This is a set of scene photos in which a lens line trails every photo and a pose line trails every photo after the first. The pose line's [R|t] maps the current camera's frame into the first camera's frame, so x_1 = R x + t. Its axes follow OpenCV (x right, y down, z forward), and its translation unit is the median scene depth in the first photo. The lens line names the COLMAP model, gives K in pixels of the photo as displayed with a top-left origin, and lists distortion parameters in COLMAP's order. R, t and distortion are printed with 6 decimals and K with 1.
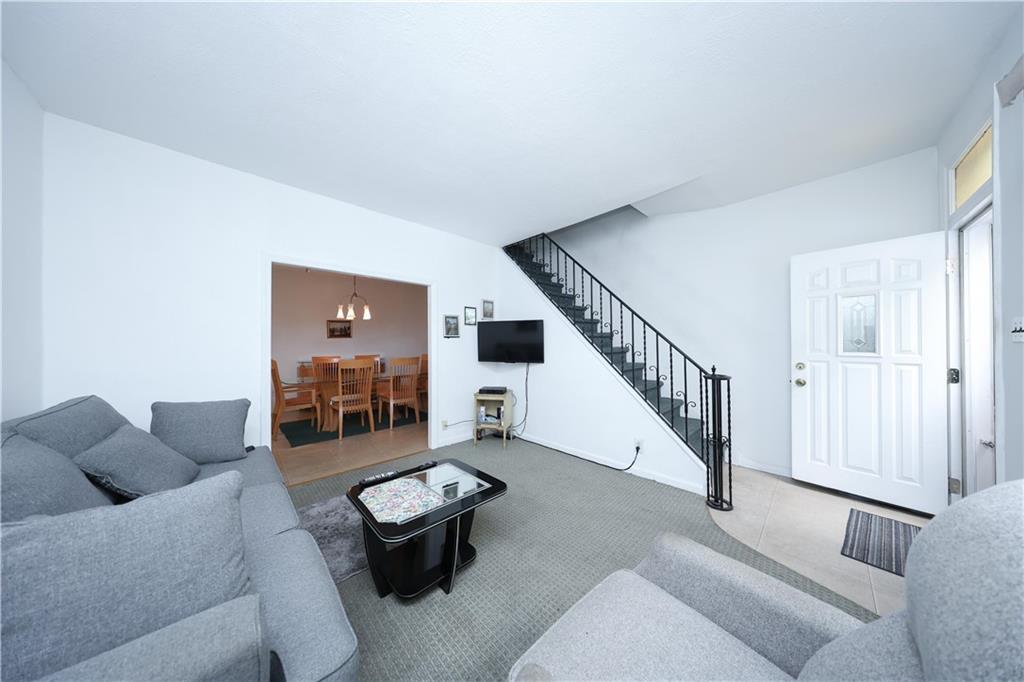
lens RADIAL K [[296.4, 0, 508.4], [0, 296.4, 341.9], [0, 0, 1]] dist [-0.000946, -0.000143]
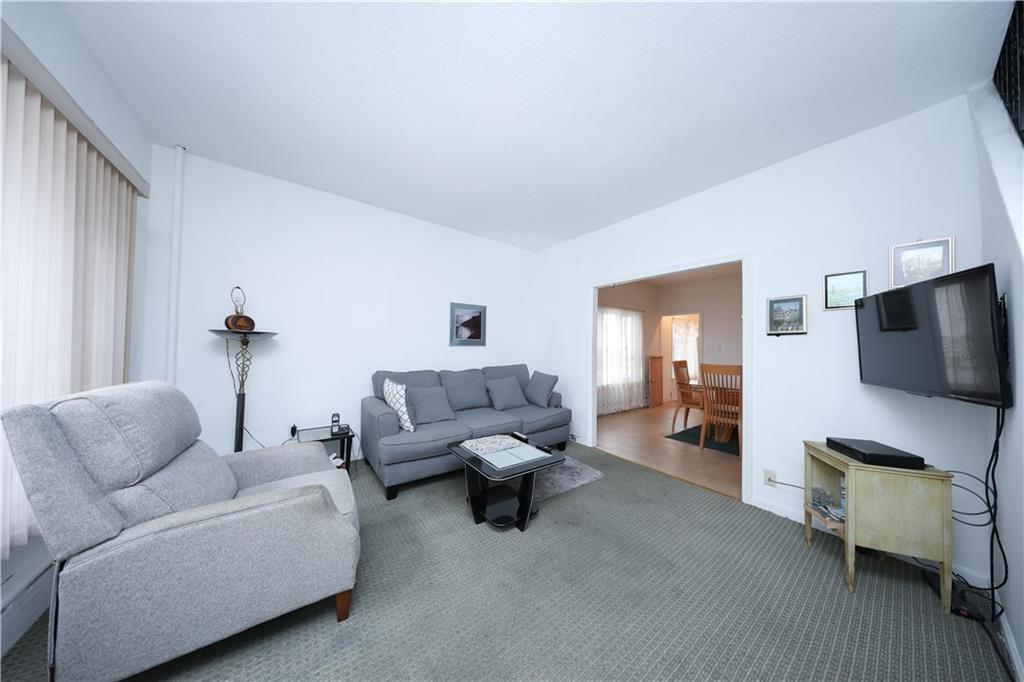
lens RADIAL K [[296.4, 0, 508.4], [0, 296.4, 341.9], [0, 0, 1]] dist [-0.000946, -0.000143]
pose [[-0.129232, -0.013903, -0.991517, 0.505860], [-0.017440, 0.999779, -0.011745, 0.016638], [0.991461, 0.015774, -0.129446, 0.584538]]
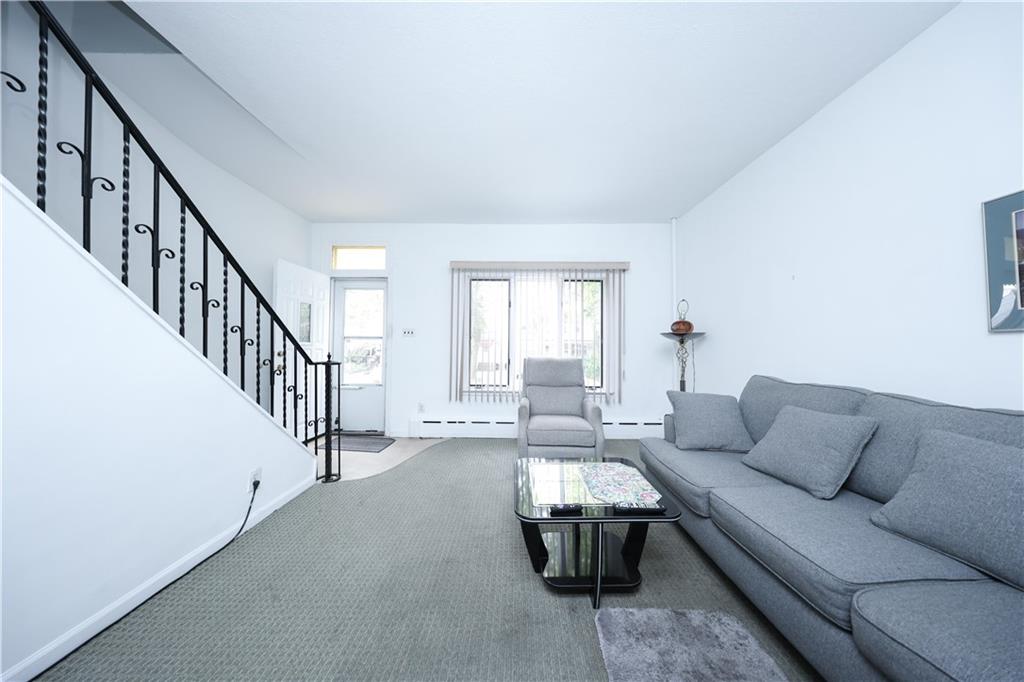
lens RADIAL K [[296.4, 0, 508.4], [0, 296.4, 341.9], [0, 0, 1]] dist [-0.000946, -0.000143]
pose [[-0.707522, 0.014137, 0.706550, -0.375055], [-0.001394, 0.999770, -0.021401, 0.041495], [-0.706690, -0.016126, -0.707340, 0.898947]]
